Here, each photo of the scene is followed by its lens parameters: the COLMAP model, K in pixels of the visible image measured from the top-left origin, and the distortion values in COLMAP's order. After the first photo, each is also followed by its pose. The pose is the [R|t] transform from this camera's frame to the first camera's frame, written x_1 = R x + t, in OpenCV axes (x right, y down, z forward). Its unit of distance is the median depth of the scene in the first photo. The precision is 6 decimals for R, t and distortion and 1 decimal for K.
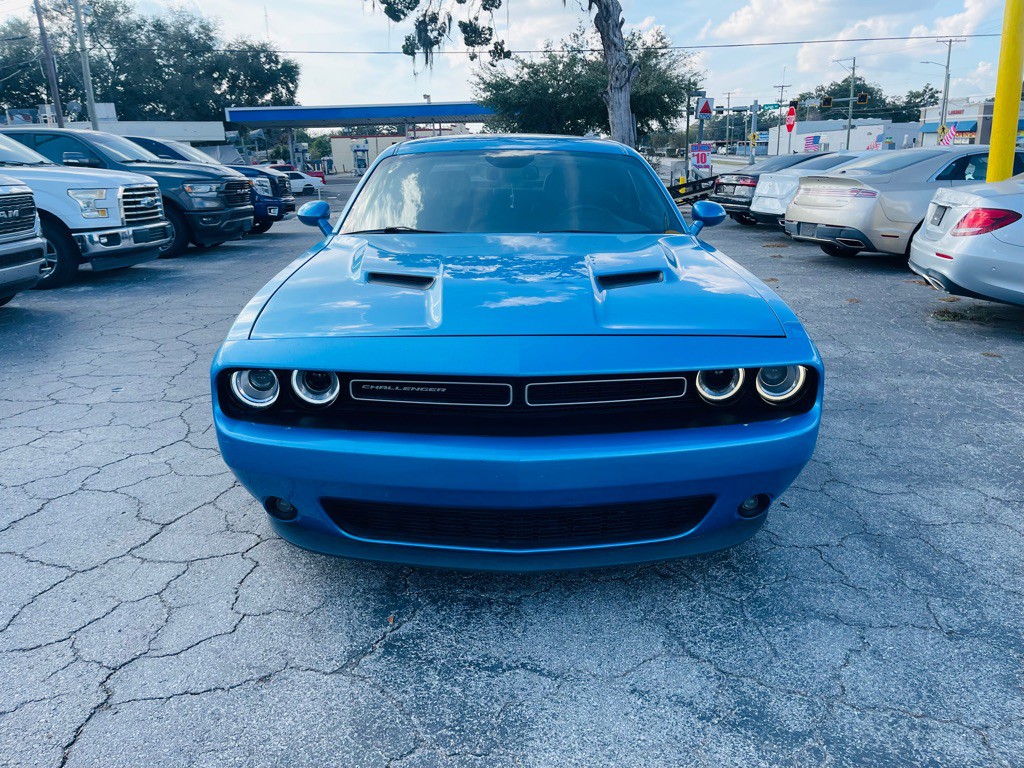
lens RADIAL K [[768.0, 0, 508.8], [0, 768.0, 376.4], [0, 0, 1]] dist [0.080197, -0.104487]
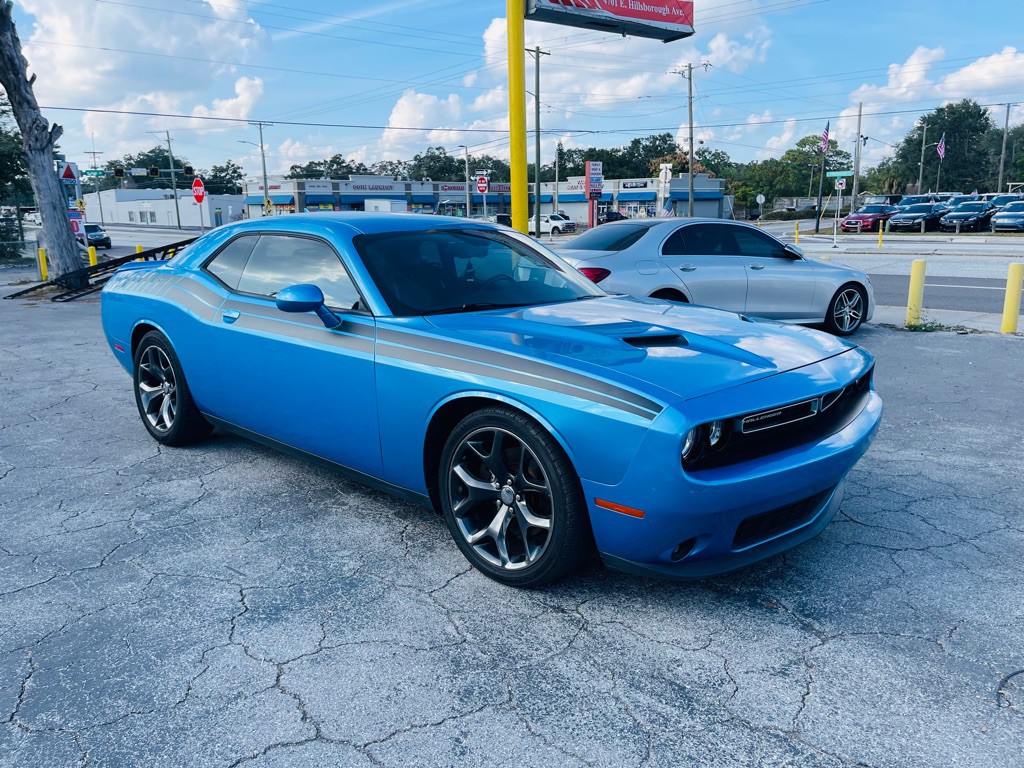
lens RADIAL K [[767.8, 0, 505.9], [0, 767.8, 381.2], [0, 0, 1]] dist [0.076416, -0.099293]
pose [[0.686941, -0.143651, 0.712373, -0.048110], [0.197456, 0.980285, 0.007269, -0.004926], [-0.699373, 0.135669, 0.701763, 0.014060]]
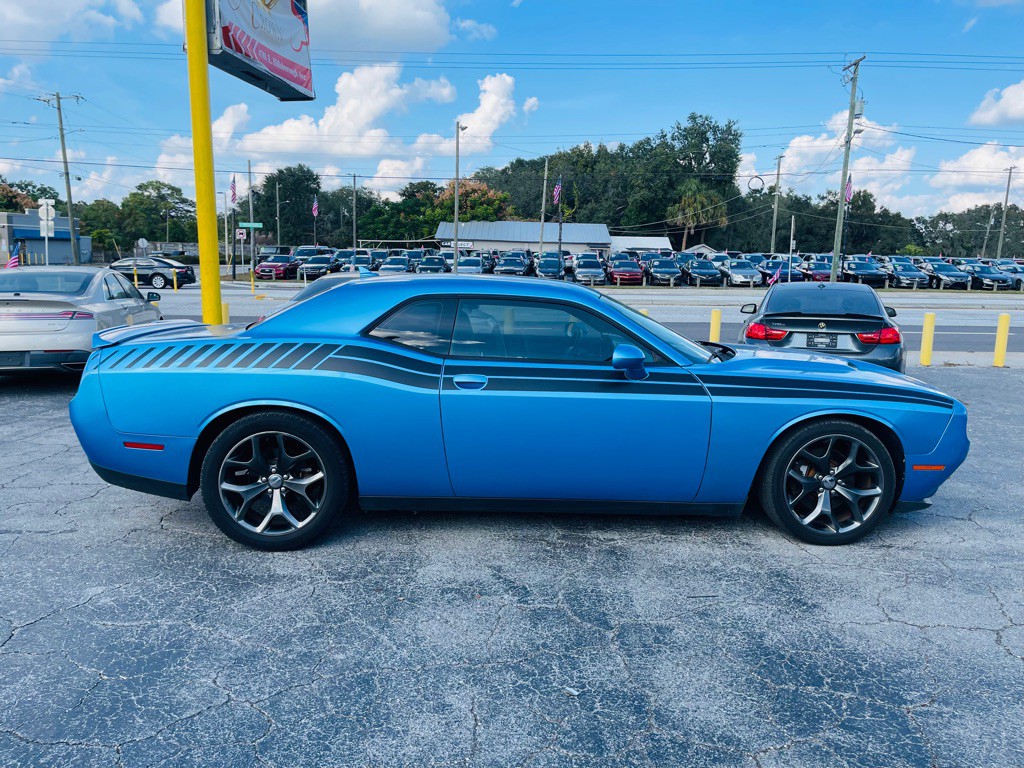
lens RADIAL K [[768.0, 0, 508.8], [0, 768.0, 376.4], [0, 0, 1]] dist [0.080197, -0.104487]
pose [[-0.050132, -0.130208, 0.990218, -0.080464], [0.255078, 0.956915, 0.138743, -0.023501], [-0.965620, 0.259538, -0.014759, 0.075929]]
